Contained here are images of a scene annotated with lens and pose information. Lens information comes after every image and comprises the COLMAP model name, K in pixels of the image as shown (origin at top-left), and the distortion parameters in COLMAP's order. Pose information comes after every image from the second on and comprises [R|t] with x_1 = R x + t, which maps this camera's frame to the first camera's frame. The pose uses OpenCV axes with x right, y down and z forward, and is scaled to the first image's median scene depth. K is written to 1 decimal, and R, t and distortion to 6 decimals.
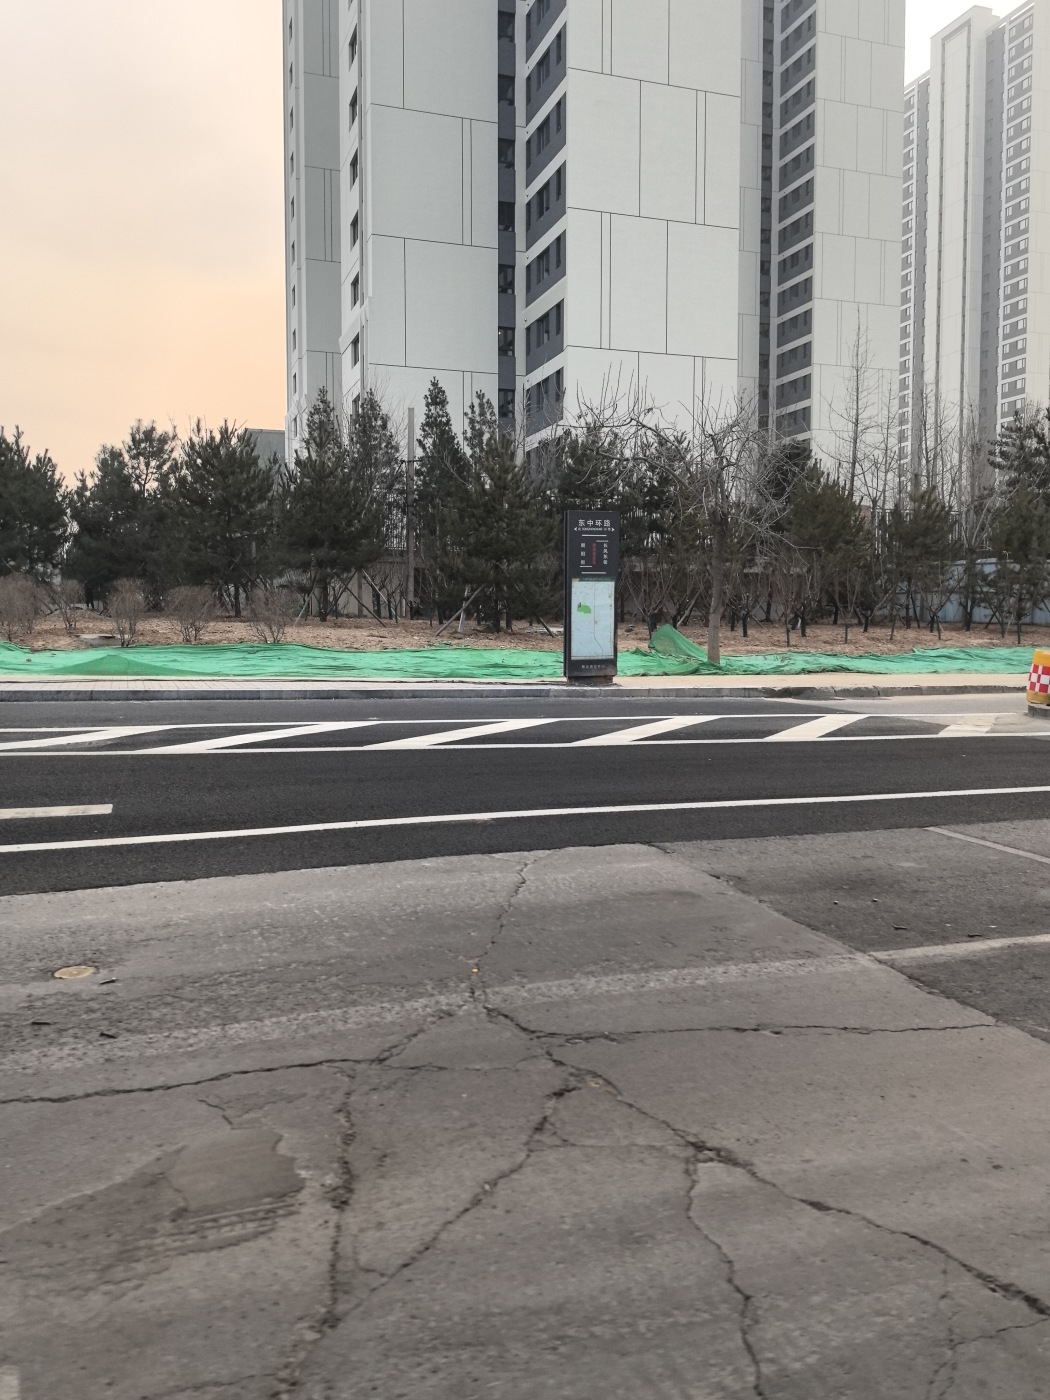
lens RADIAL K [[1095.9, 0, 525.0], [0, 1095.9, 700.0], [0, 0, 1]] dist [0.168923, -0.001420]
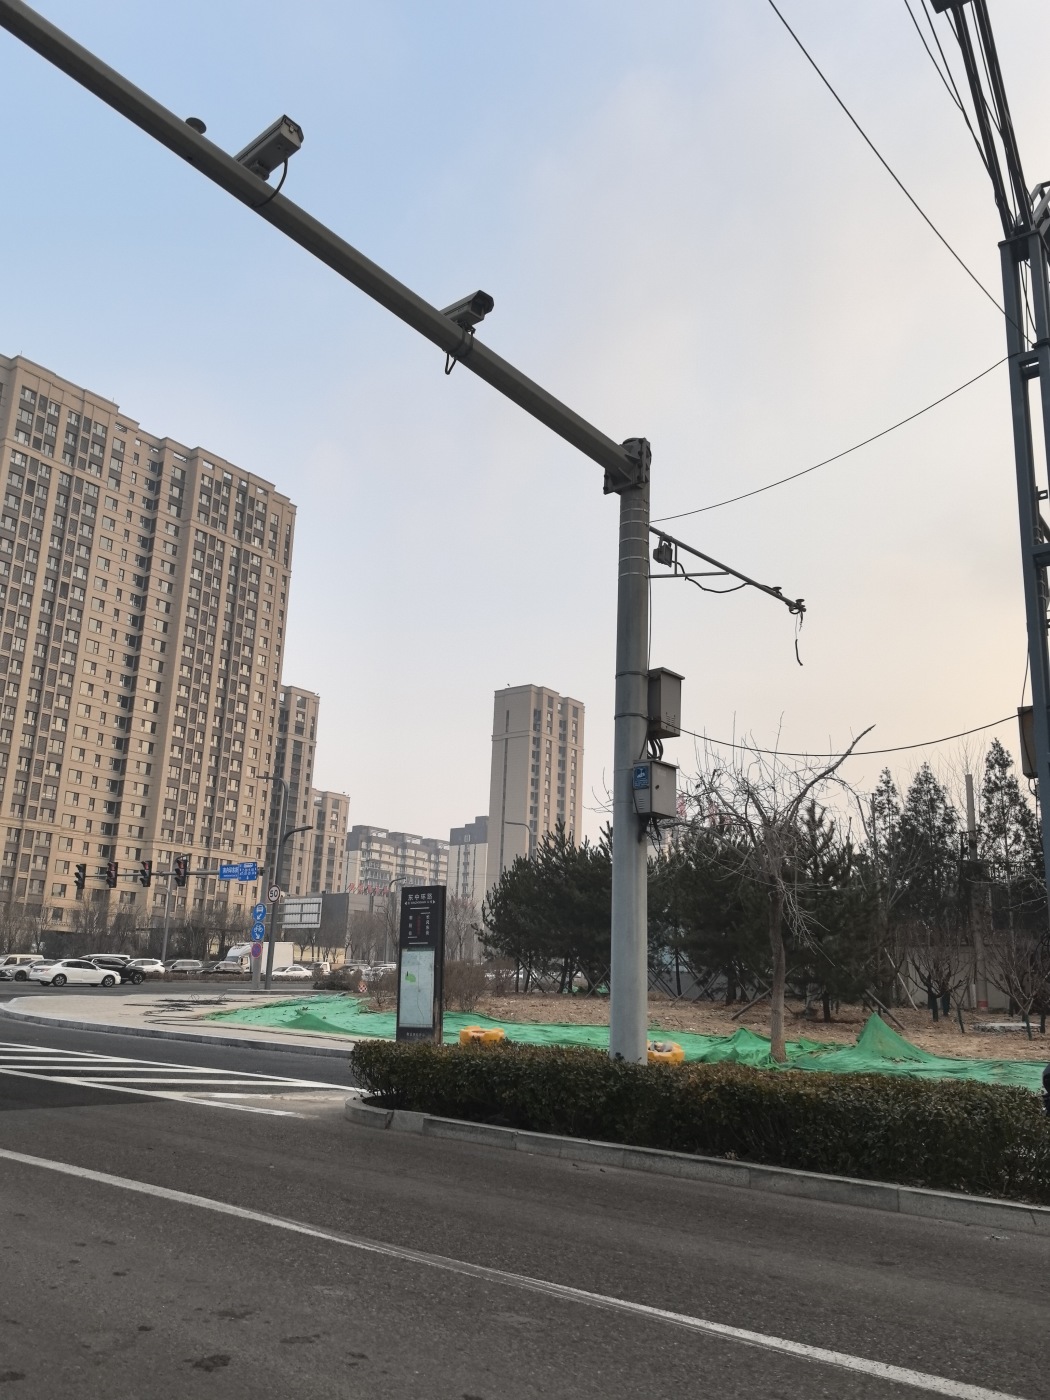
lens RADIAL K [[1100.5, 0, 527.1], [0, 1100.5, 731.5], [0, 0, 1]] dist [0.013076, 0.002294]
pose [[0.572712, -0.168822, -0.802185, 1.008936], [-0.094607, 0.958414, -0.269245, -0.035492], [0.814279, 0.230092, 0.532923, 0.472146]]
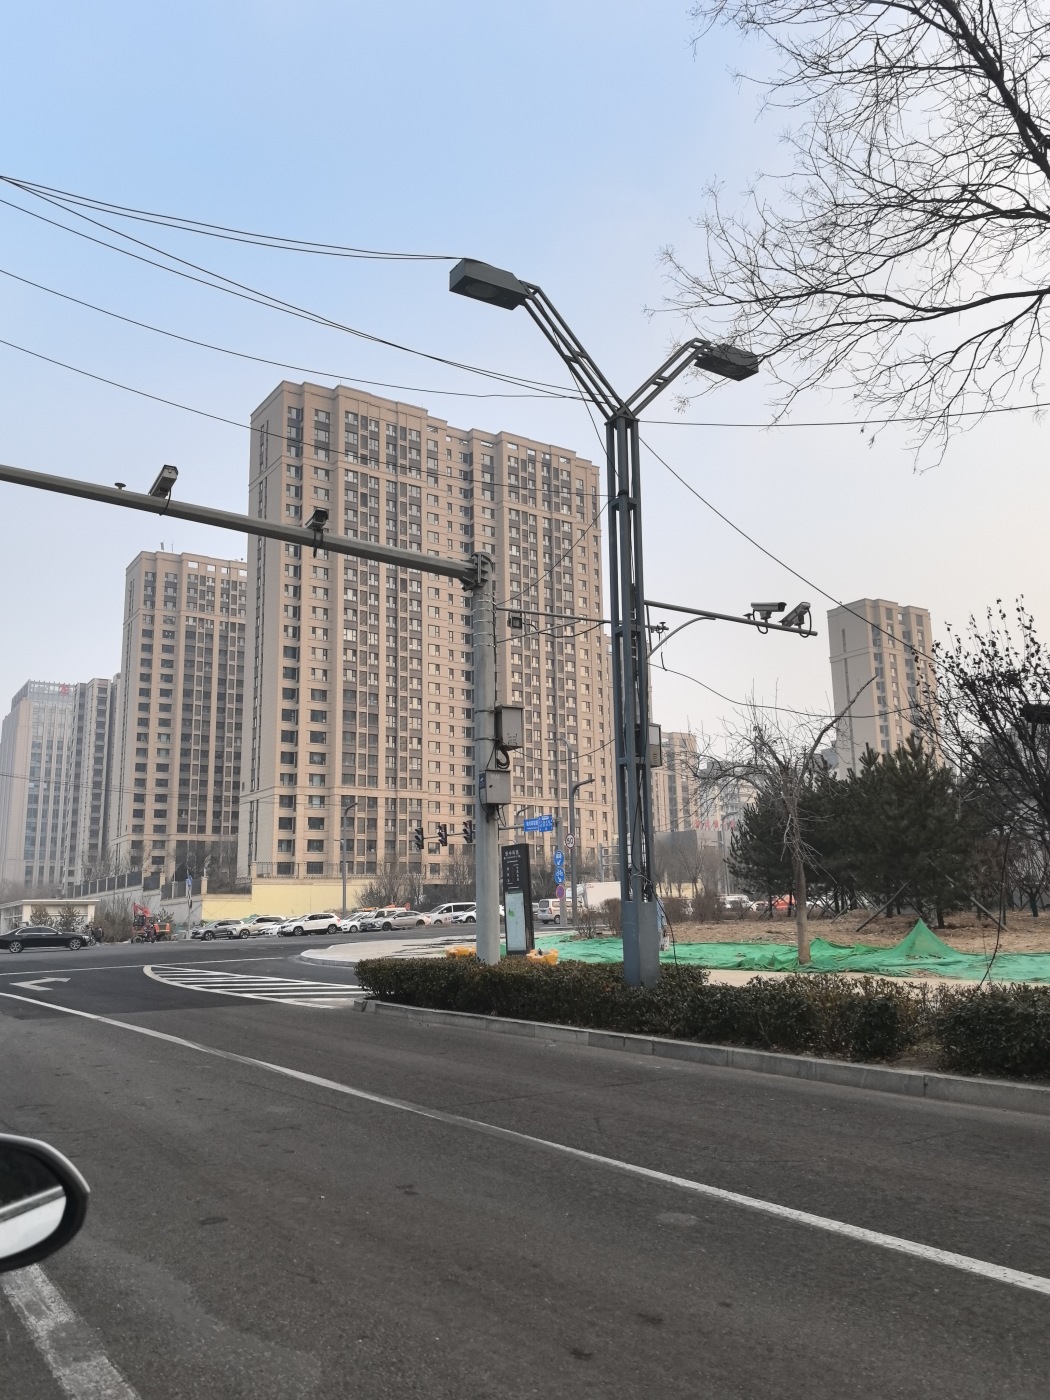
lens RADIAL K [[1095.9, 0, 525.0], [0, 1095.9, 700.0], [0, 0, 1]] dist [0.168923, -0.001420]
pose [[0.257252, -0.195471, -0.946368, 1.447472], [-0.048844, 0.975446, -0.214755, -0.046266], [0.965109, 0.101470, 0.241387, 0.640365]]
